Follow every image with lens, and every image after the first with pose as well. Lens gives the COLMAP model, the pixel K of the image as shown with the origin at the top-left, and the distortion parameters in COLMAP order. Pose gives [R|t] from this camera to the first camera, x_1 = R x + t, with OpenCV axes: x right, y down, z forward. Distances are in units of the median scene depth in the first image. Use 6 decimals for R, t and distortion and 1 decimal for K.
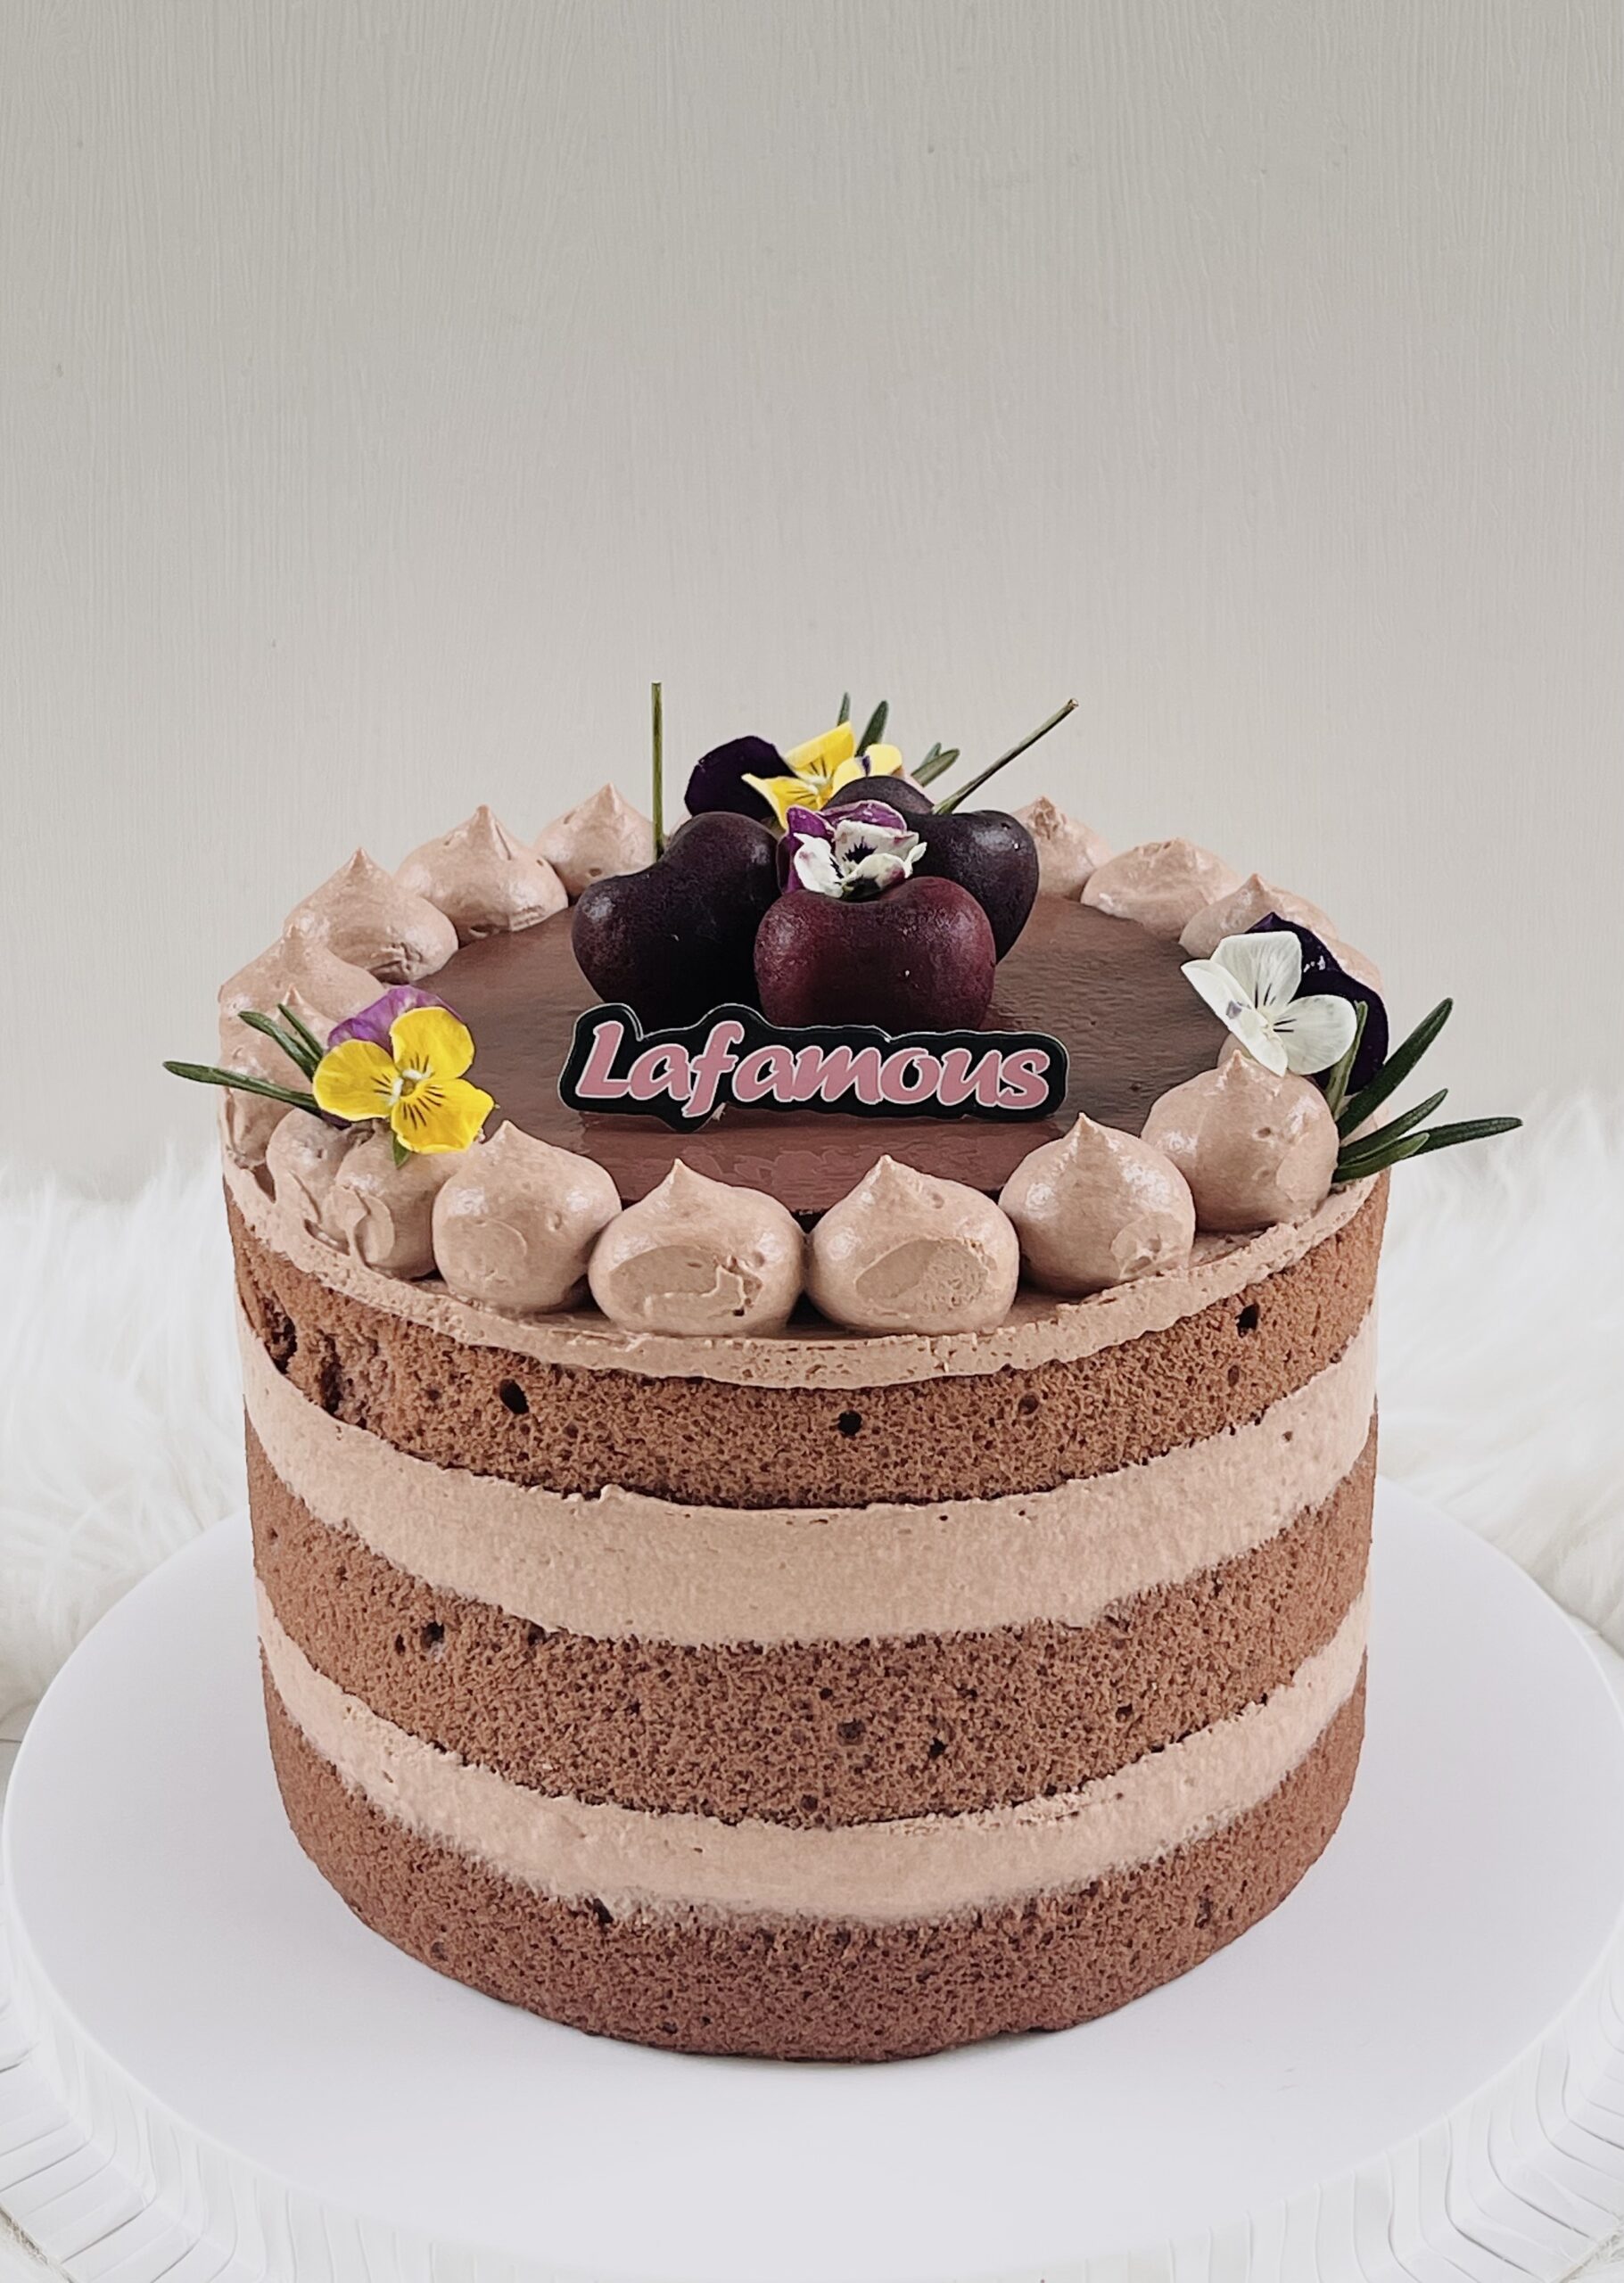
lens RADIAL K [[3294.1, 0, 806.5], [0, 3294.1, 1150.5], [0, 0, 1]] dist [0.072624, 0.000000]
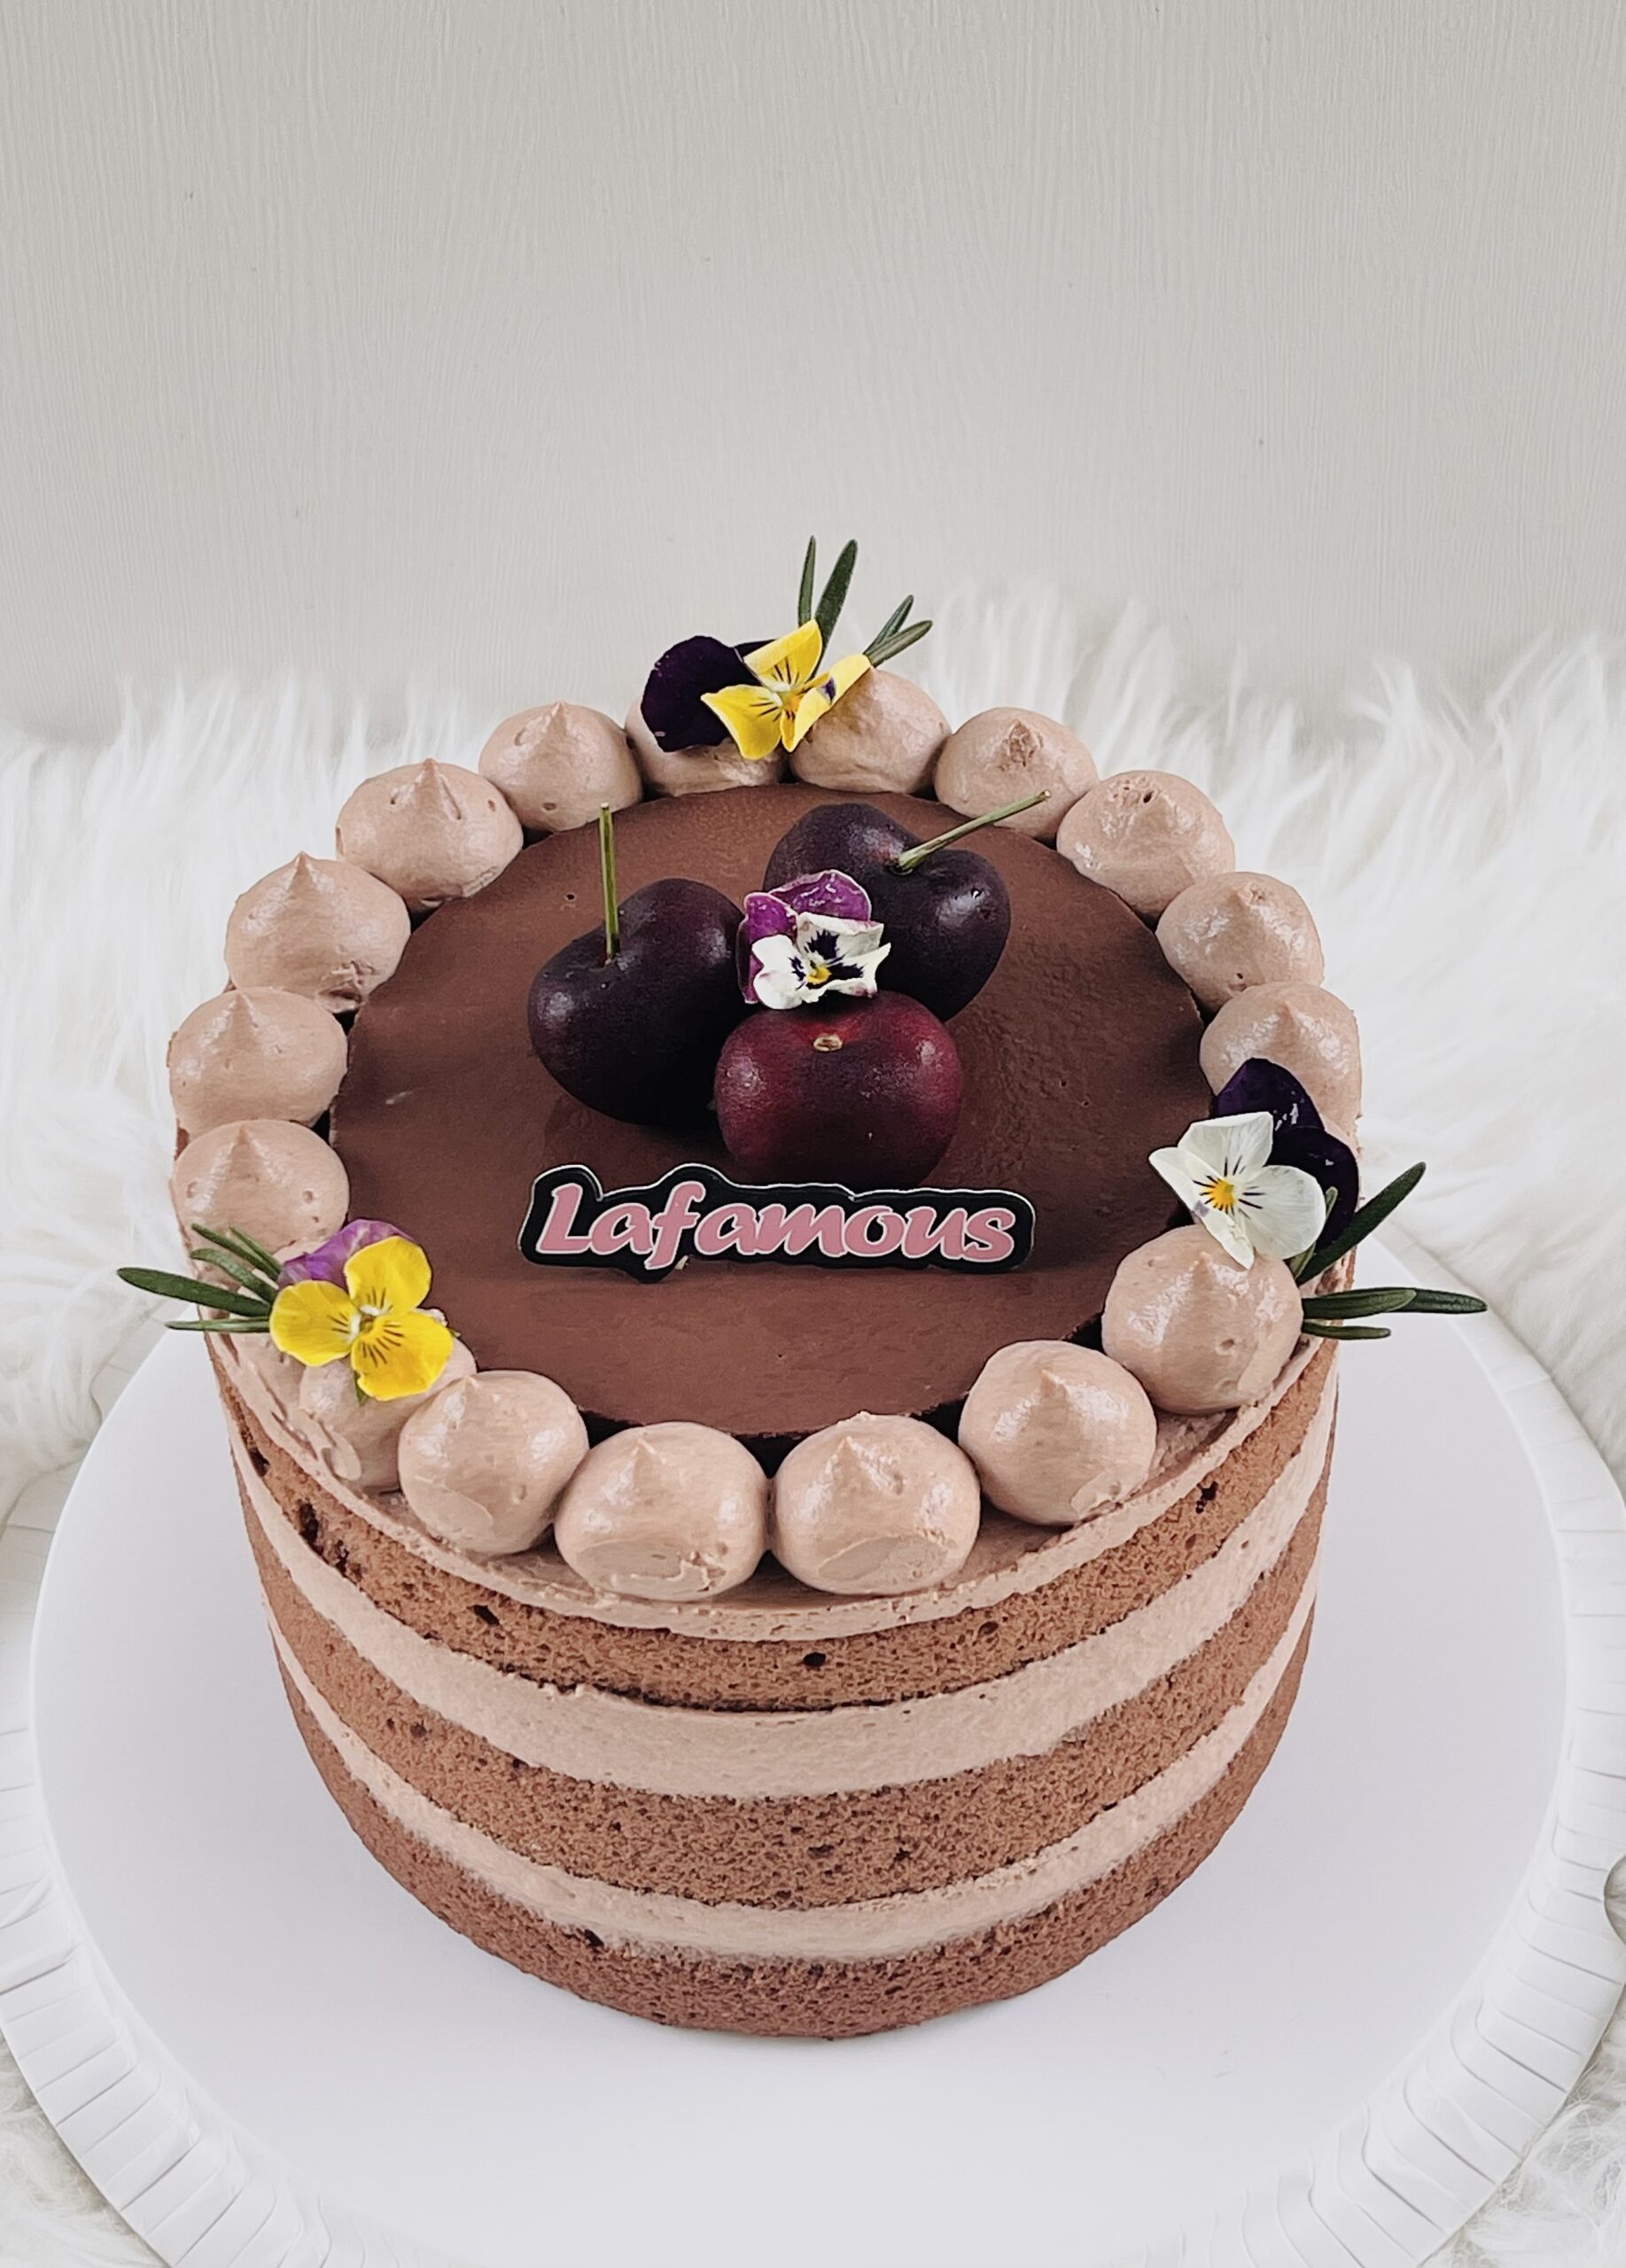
lens RADIAL K [[3272.8, 0, 820.9], [0, 3272.8, 1138.2], [0, 0, 1]] dist [0.072624, 0.000000]
pose [[0.999921, -0.012564, 0.000674, 0.015316], [0.011504, 0.934647, 0.355391, -0.403214], [-0.005095, -0.355355, 0.934718, 0.093326]]
